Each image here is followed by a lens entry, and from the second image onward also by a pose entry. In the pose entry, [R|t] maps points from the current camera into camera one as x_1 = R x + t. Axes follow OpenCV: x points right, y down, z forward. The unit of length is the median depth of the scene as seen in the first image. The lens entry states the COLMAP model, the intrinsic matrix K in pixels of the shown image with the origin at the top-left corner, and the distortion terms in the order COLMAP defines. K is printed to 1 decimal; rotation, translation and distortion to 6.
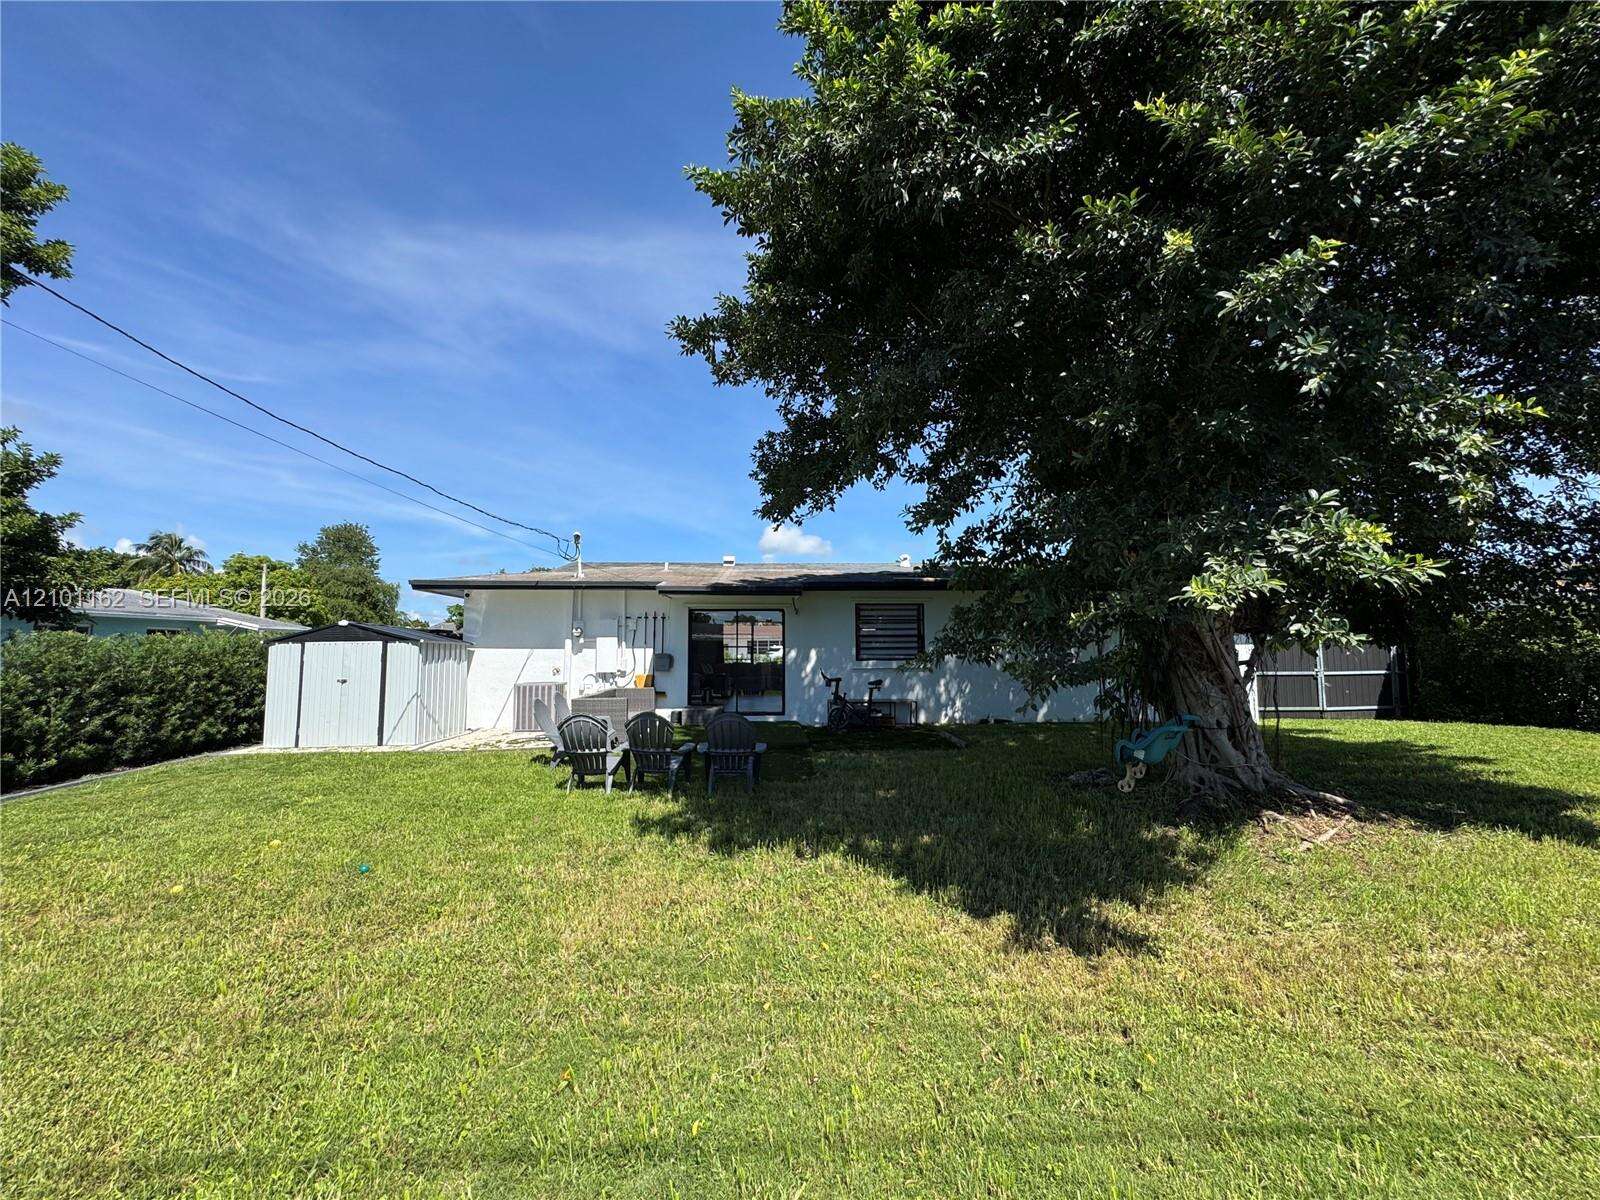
lens RADIAL K [[638.7, 0, 800.0], [0, 638.7, 598.9], [0, 0, 1]] dist [-0.007328, 0.001129]
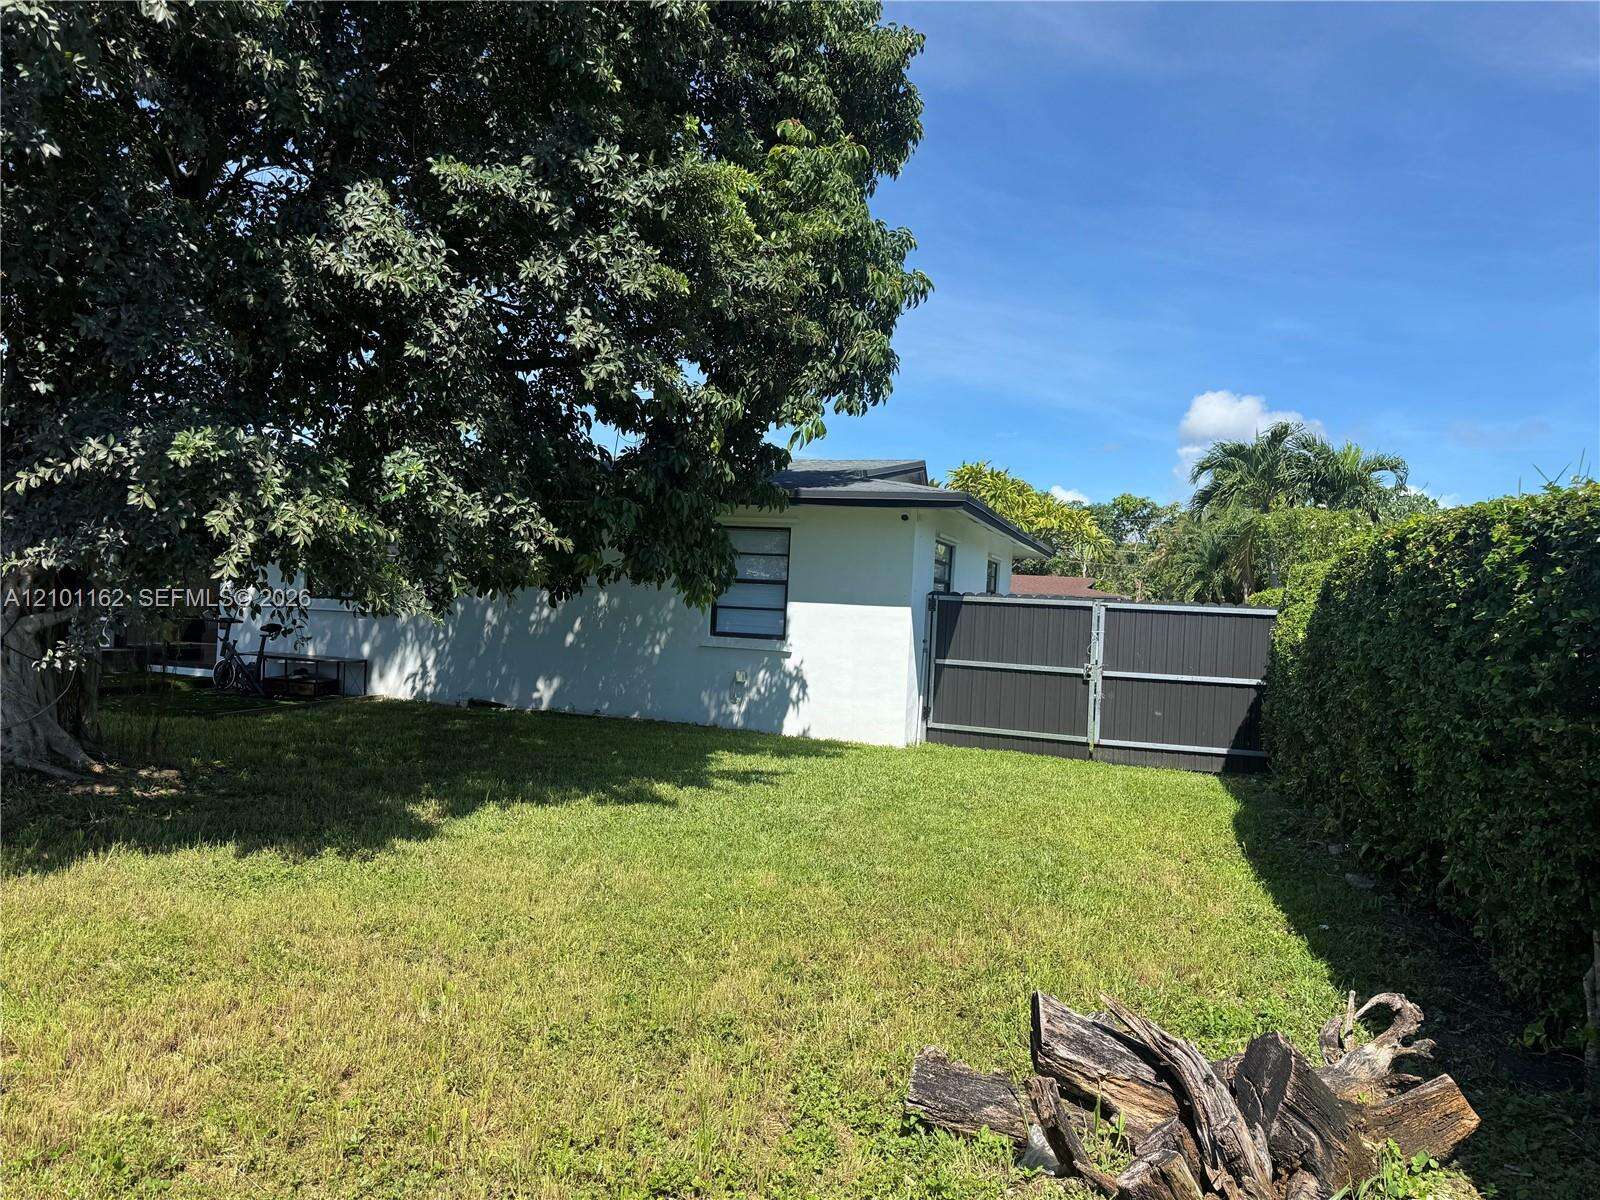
lens RADIAL K [[1121.1, 0, 782.9], [0, 1121.1, 603.0], [0, 0, 1]] dist [0.043694, -0.048414]
pose [[0.924980, 0.049888, -0.376727, 0.928099], [-0.024395, 0.997096, 0.072141, 0.001907], [0.379232, -0.057539, 0.923511, 0.071120]]
